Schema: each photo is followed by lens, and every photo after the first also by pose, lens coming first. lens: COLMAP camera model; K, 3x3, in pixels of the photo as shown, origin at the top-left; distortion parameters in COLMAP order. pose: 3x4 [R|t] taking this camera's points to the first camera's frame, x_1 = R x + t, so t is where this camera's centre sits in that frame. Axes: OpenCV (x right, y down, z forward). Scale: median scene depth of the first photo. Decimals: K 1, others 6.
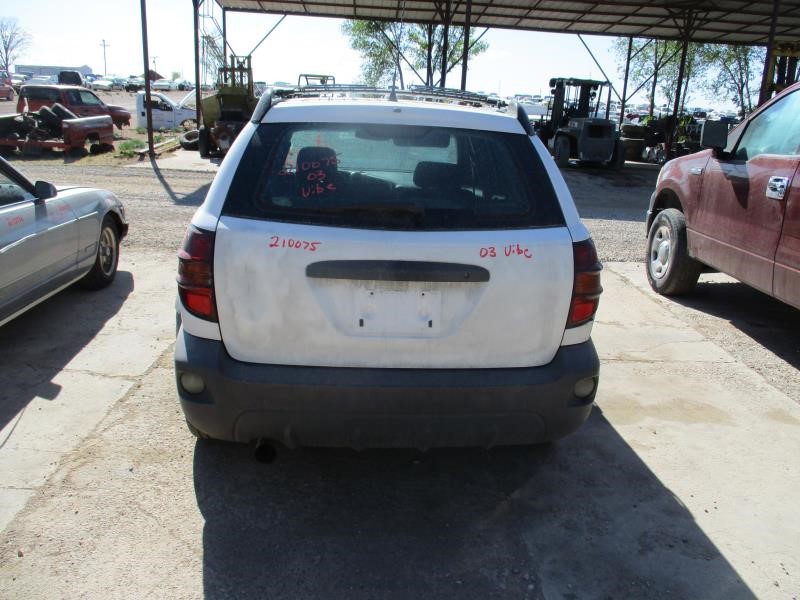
lens RADIAL K [[663.9, 0, 400.0], [0, 663.9, 300.0], [0, 0, 1]] dist [-0.027168, 0.007176]
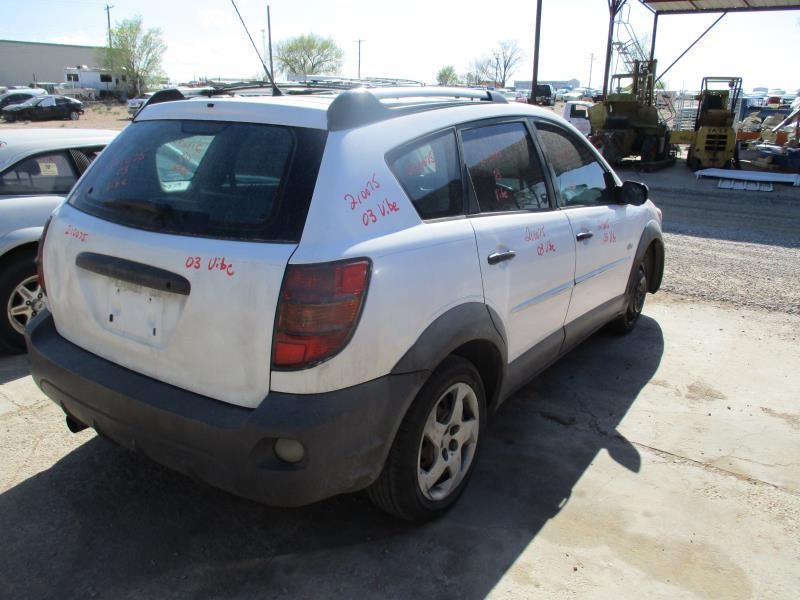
lens RADIAL K [[663.9, 0, 400.0], [0, 663.9, 300.0], [0, 0, 1]] dist [-0.027168, 0.007176]
pose [[0.777930, 0.150489, -0.610064, 0.597100], [-0.159480, 0.986392, 0.039958, -0.068493], [0.607775, 0.066209, 0.791344, 0.321463]]
